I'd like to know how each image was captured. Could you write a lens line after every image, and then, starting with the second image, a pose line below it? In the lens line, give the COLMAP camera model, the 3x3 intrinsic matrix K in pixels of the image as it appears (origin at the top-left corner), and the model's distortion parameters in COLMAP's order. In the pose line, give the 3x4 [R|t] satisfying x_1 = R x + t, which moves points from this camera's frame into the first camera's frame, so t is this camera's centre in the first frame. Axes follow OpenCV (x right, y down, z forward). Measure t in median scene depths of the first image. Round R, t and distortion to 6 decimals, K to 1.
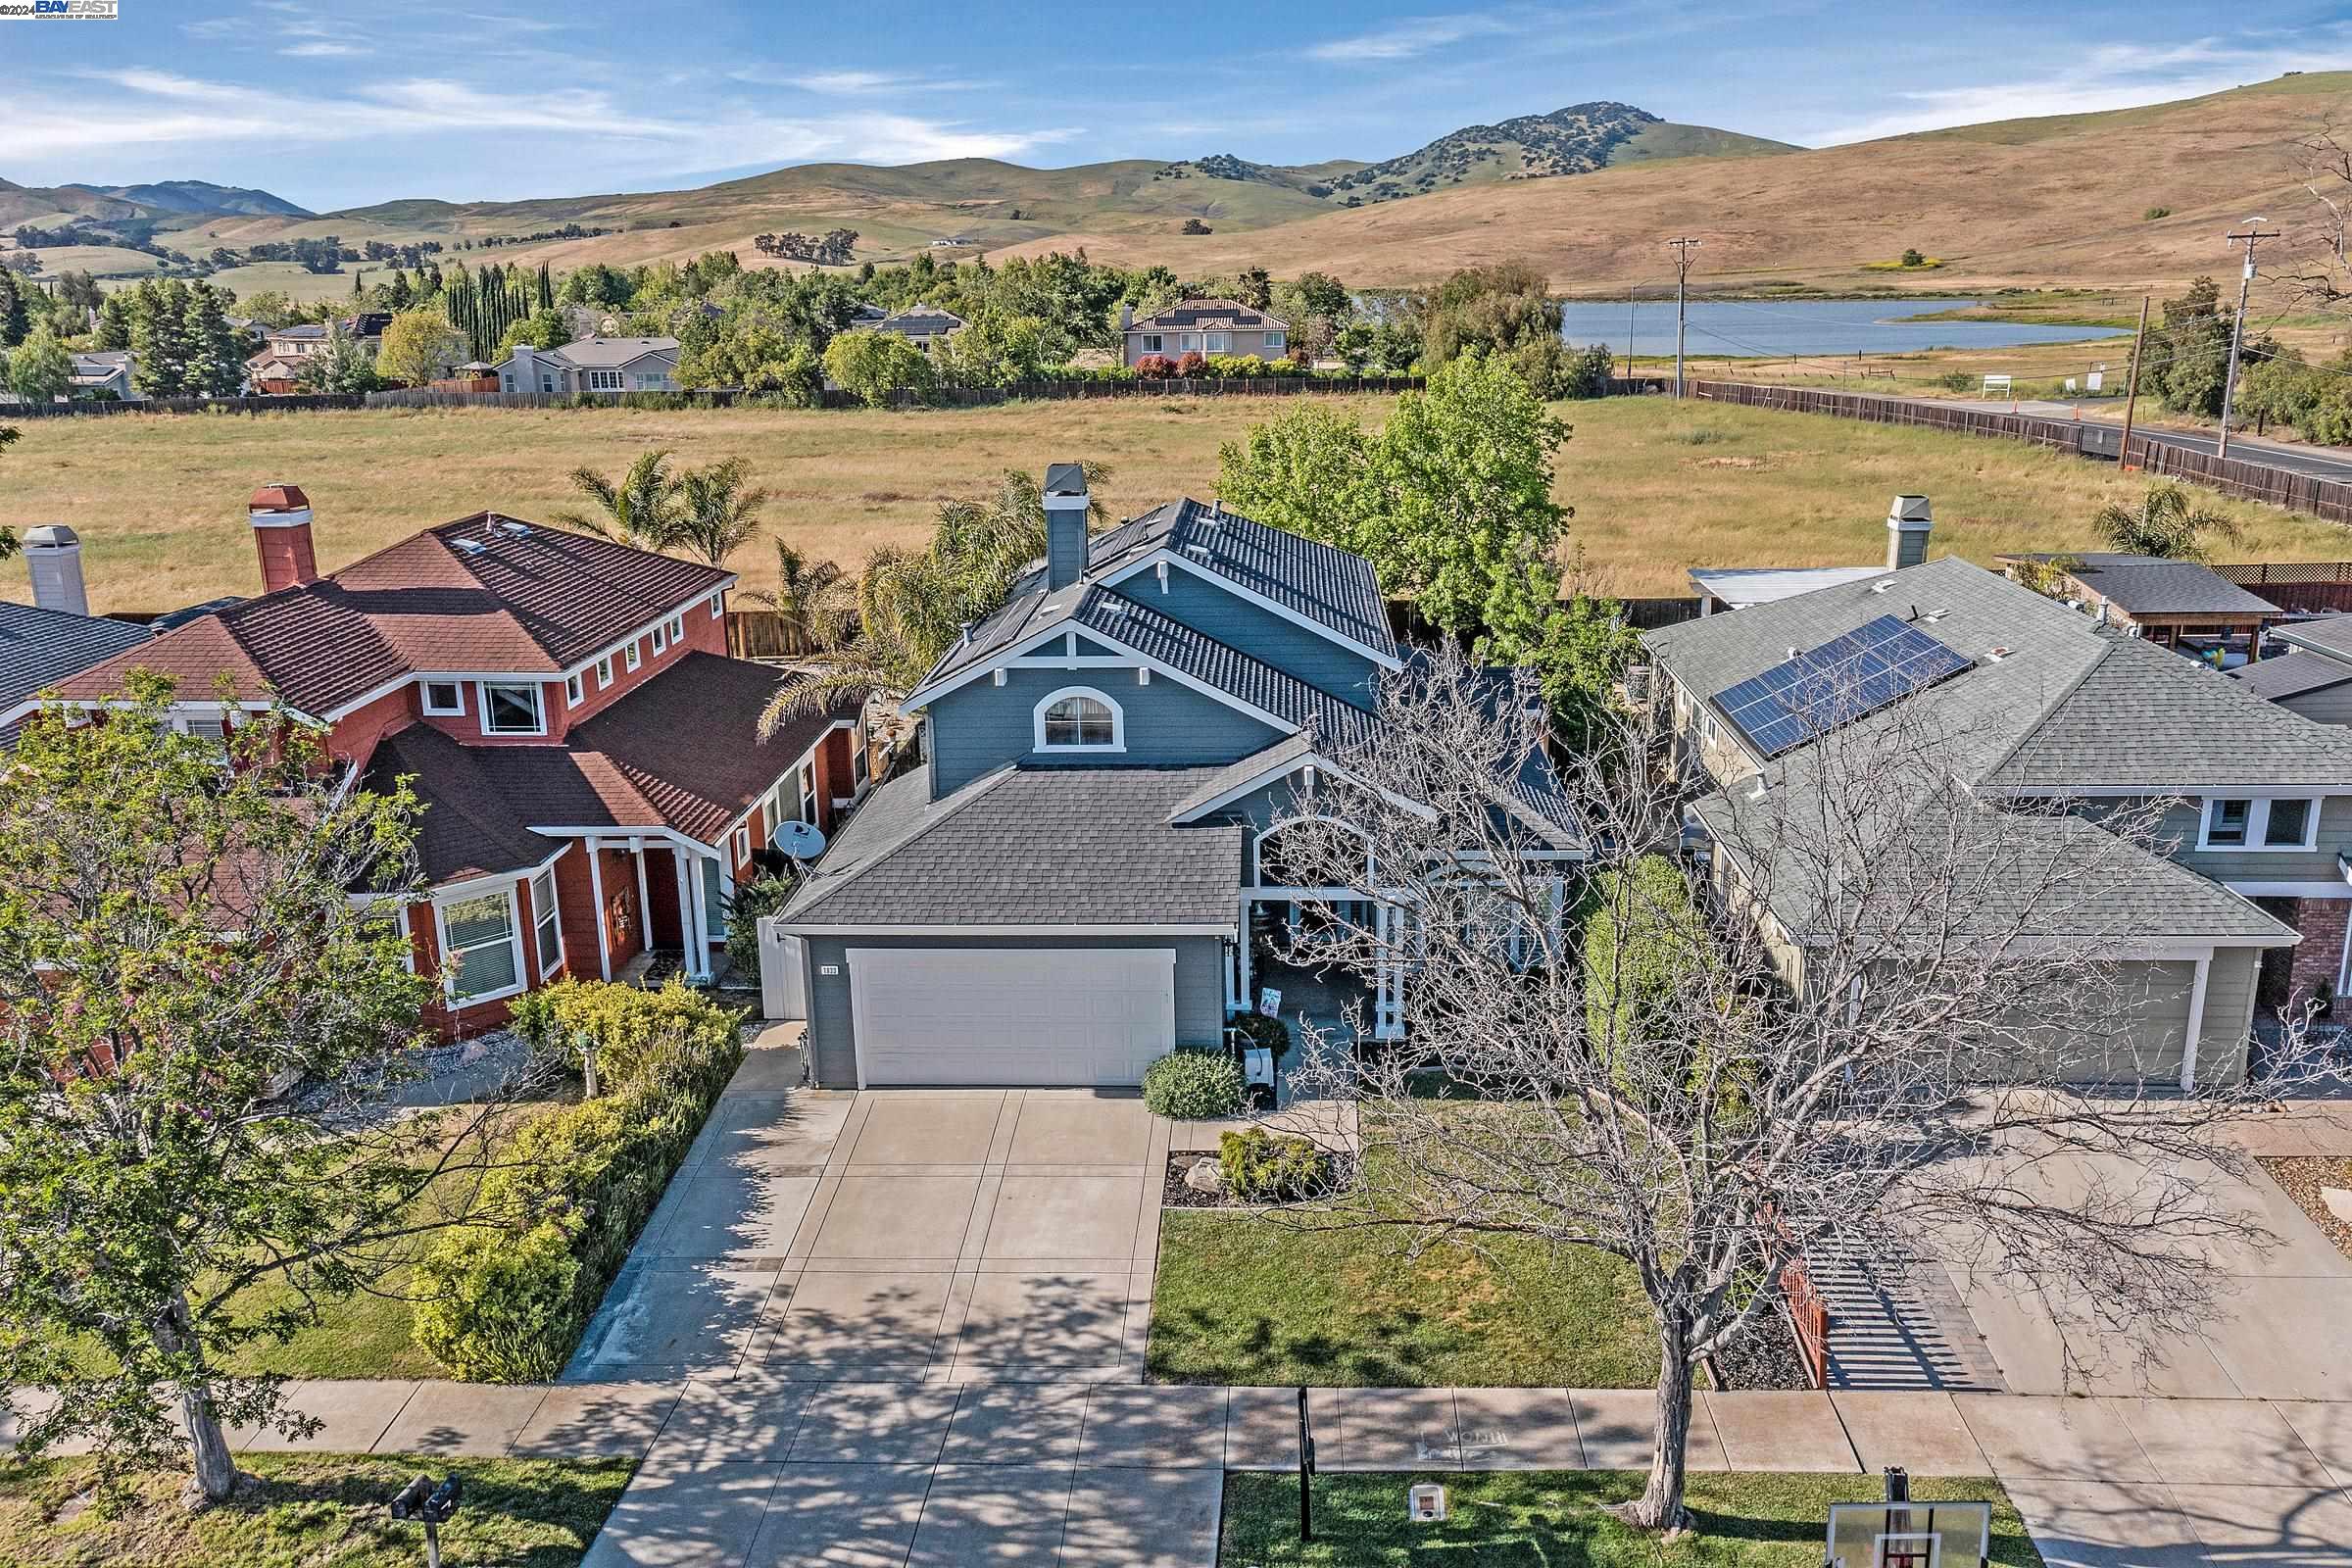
lens RADIAL K [[1838.4, 0, 1179.2], [0, 1838.4, 780.7], [0, 0, 1]] dist [0.029774, 0.009054]
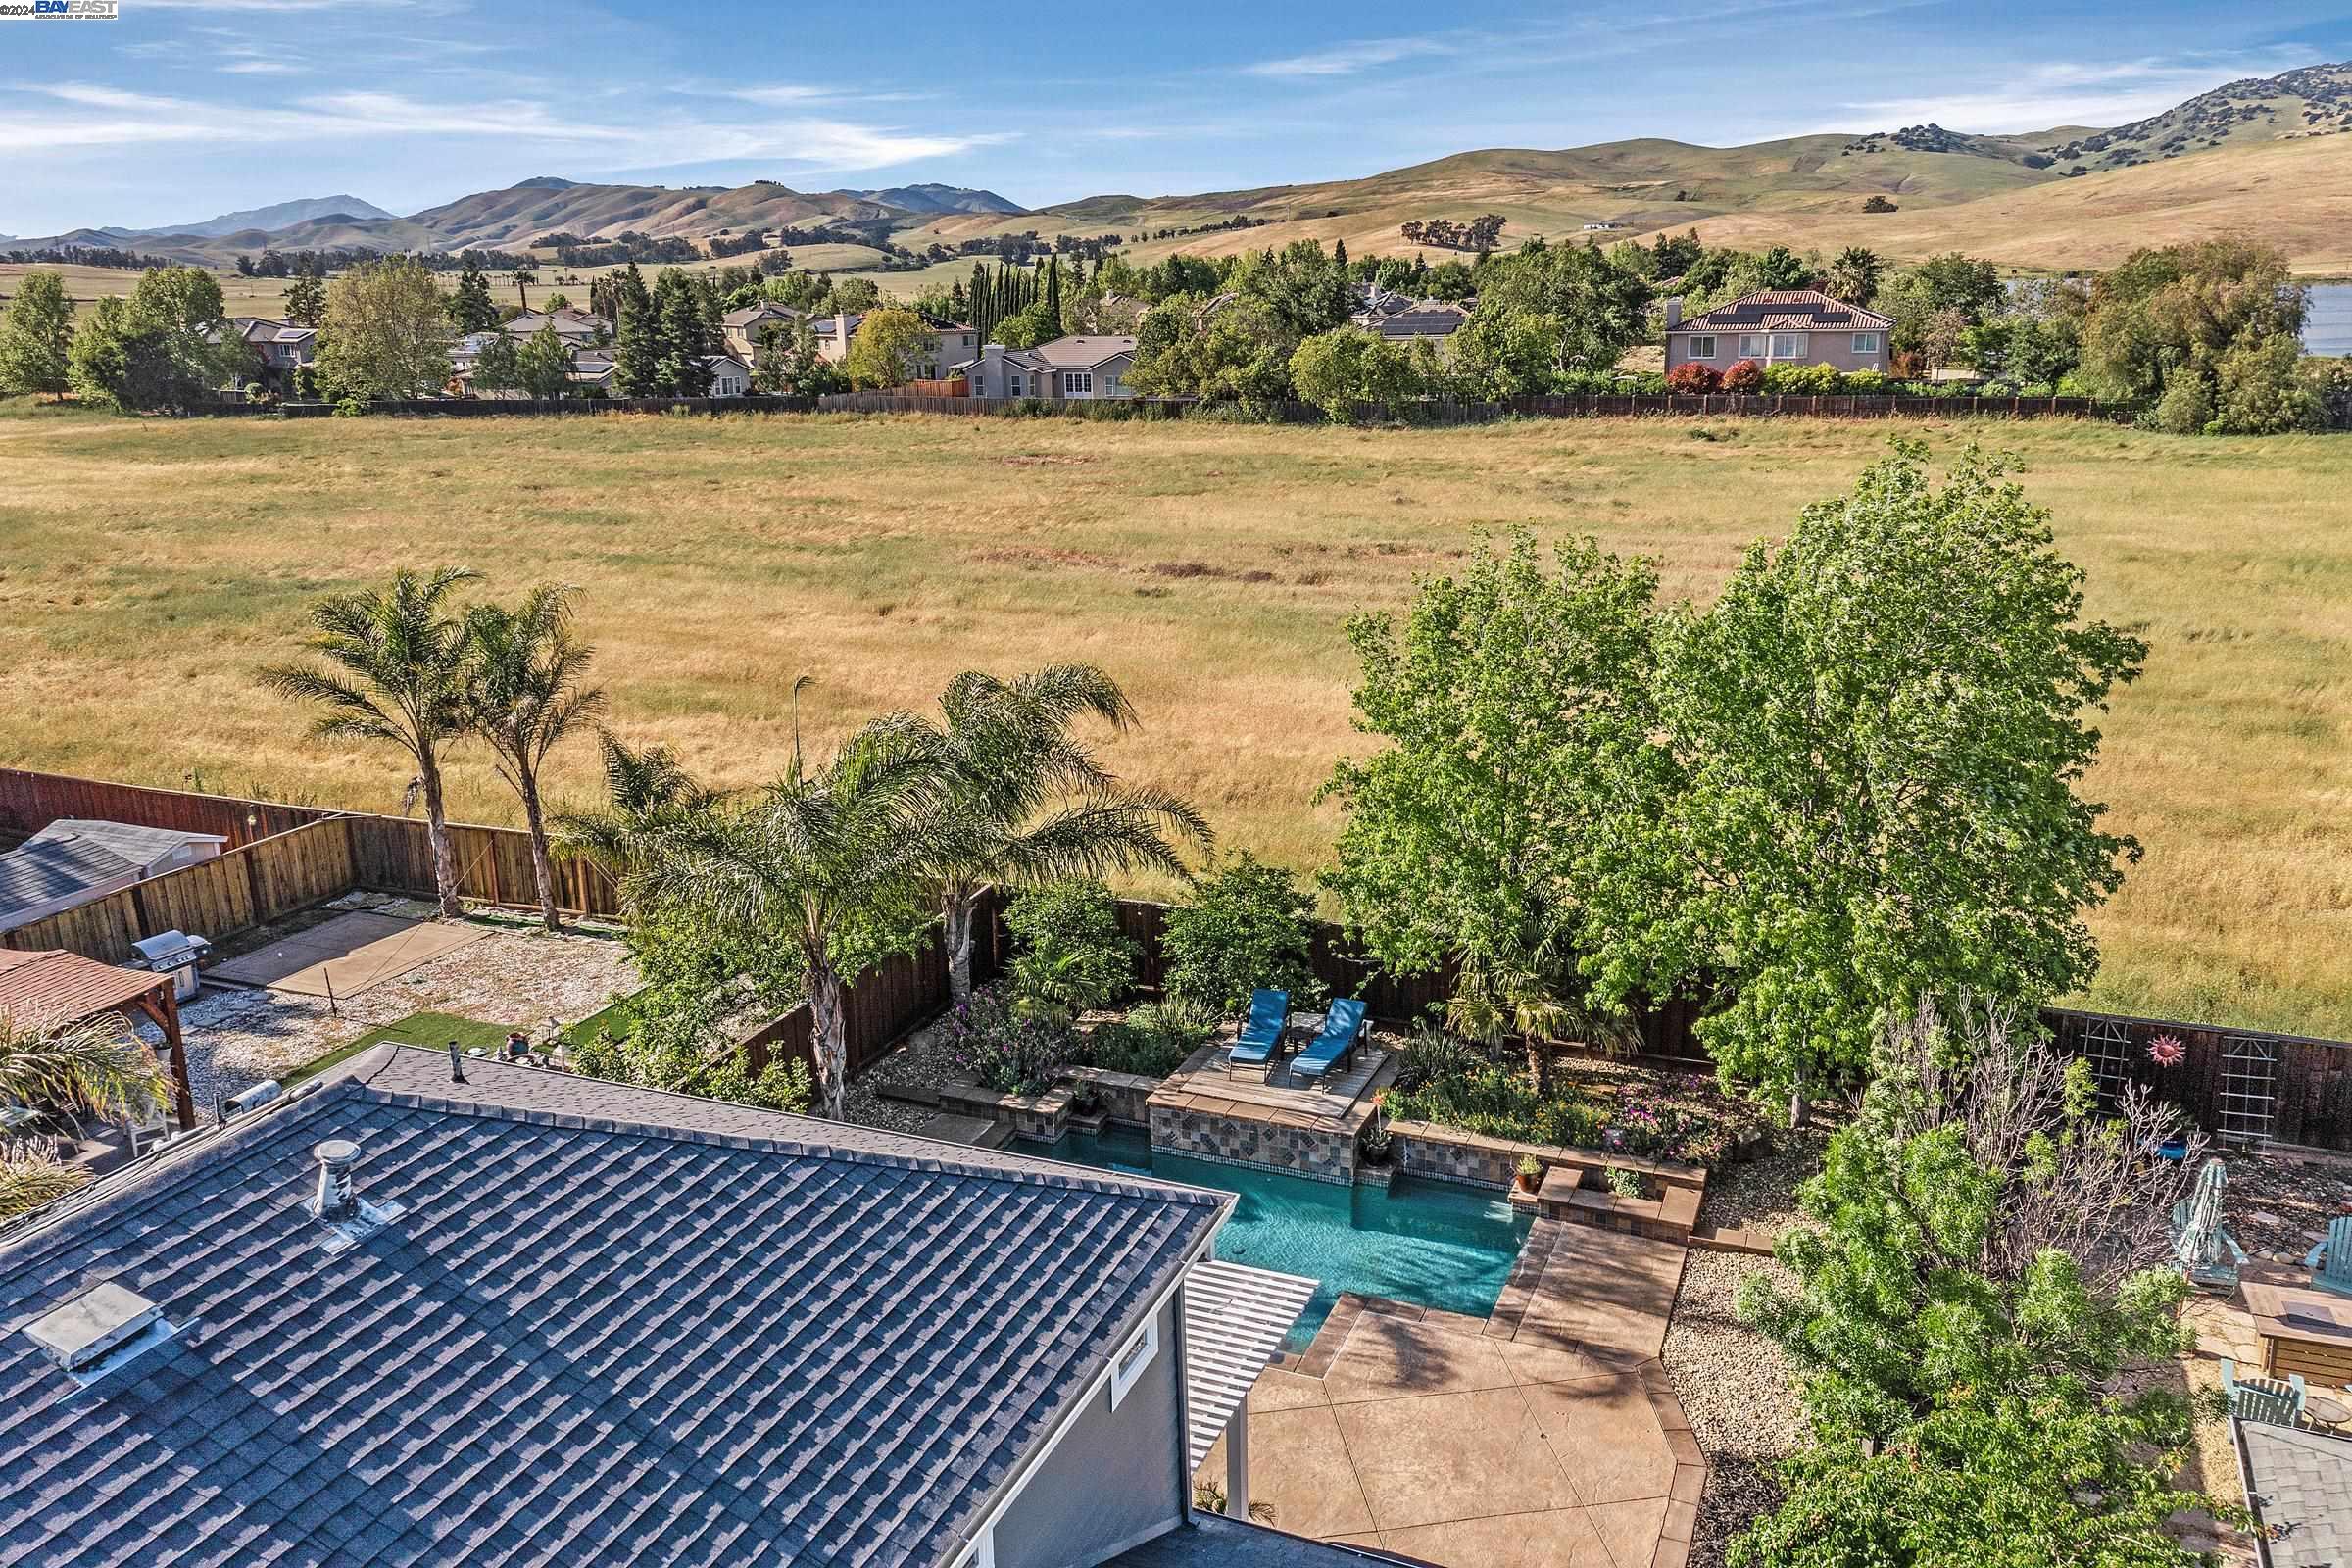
lens RADIAL K [[1832.7, 0, 1179.6], [0, 1832.7, 787.0], [0, 0, 1]] dist [0.036246, 0.005242]
pose [[0.941870, 0.088114, -0.324217, 0.049959], [-0.084666, 0.996102, 0.024756, -0.051665], [0.325134, 0.004133, 0.945659, 0.186309]]
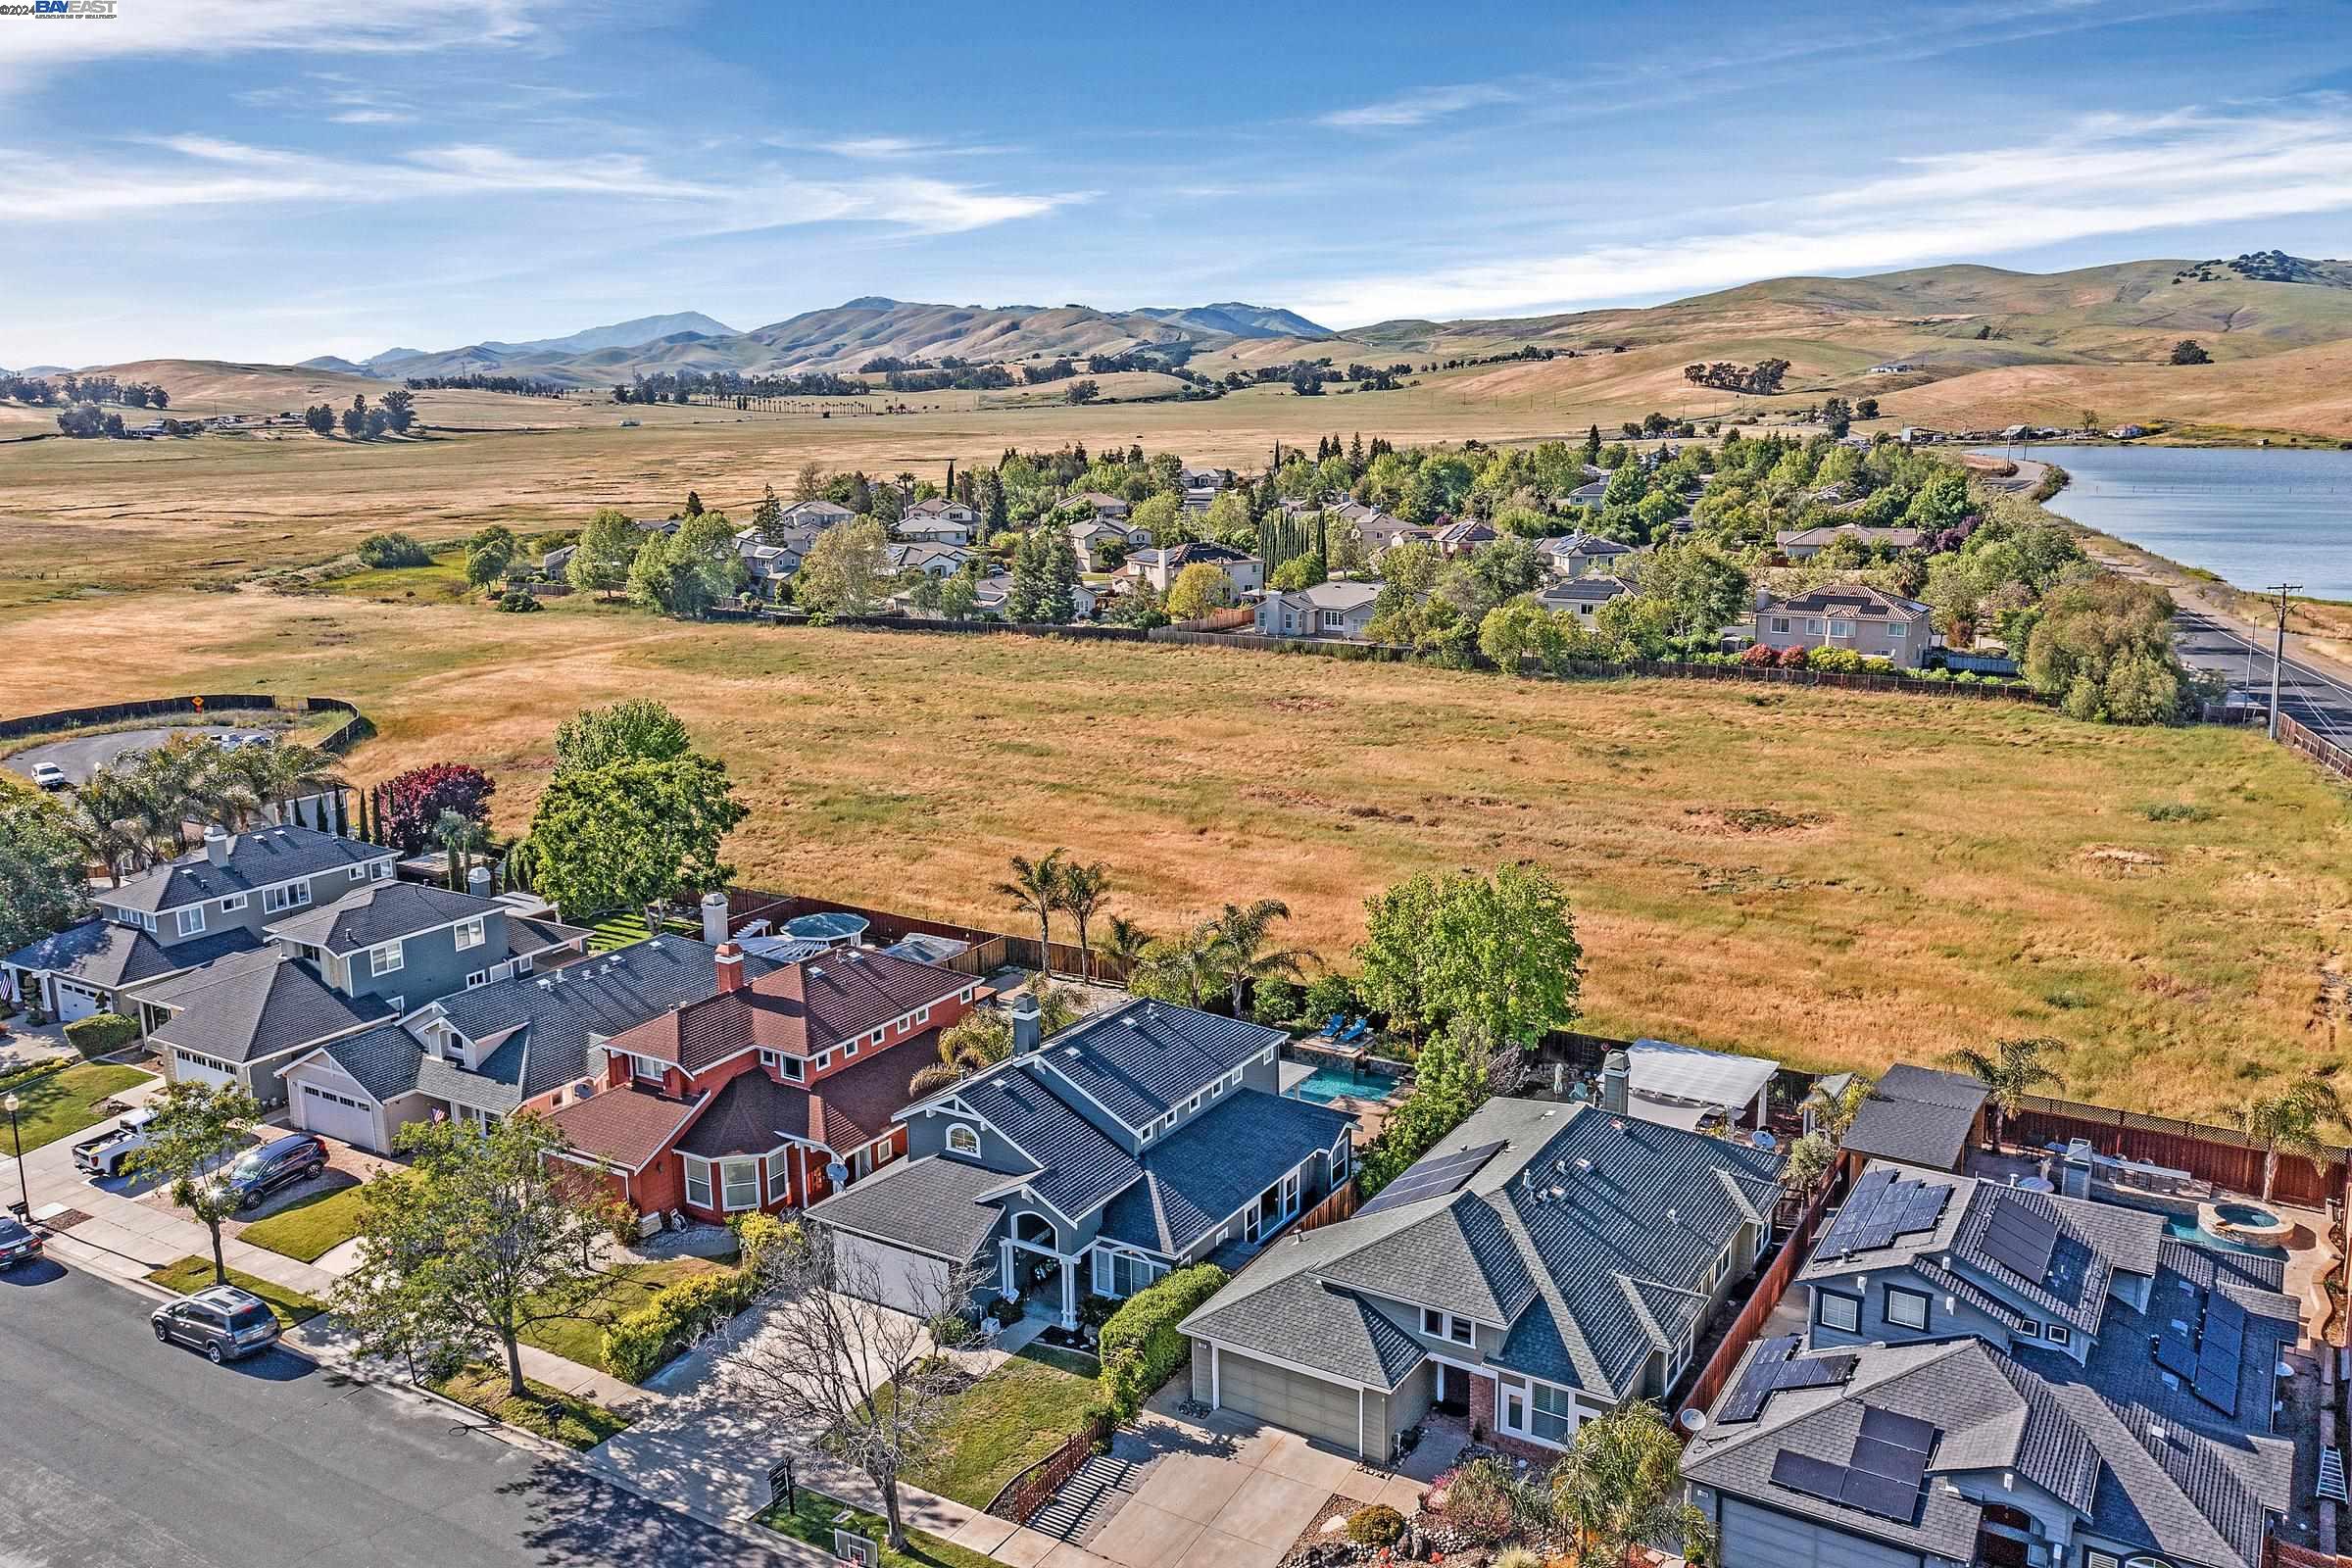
lens RADIAL K [[1838.4, 0, 1179.2], [0, 1838.4, 780.7], [0, 0, 1]] dist [0.029774, 0.009054]
pose [[0.878838, 0.106409, -0.465103, 0.203460], [-0.130798, 0.991200, -0.020377, -0.079549], [0.458842, 0.078743, 0.885022, -0.144076]]
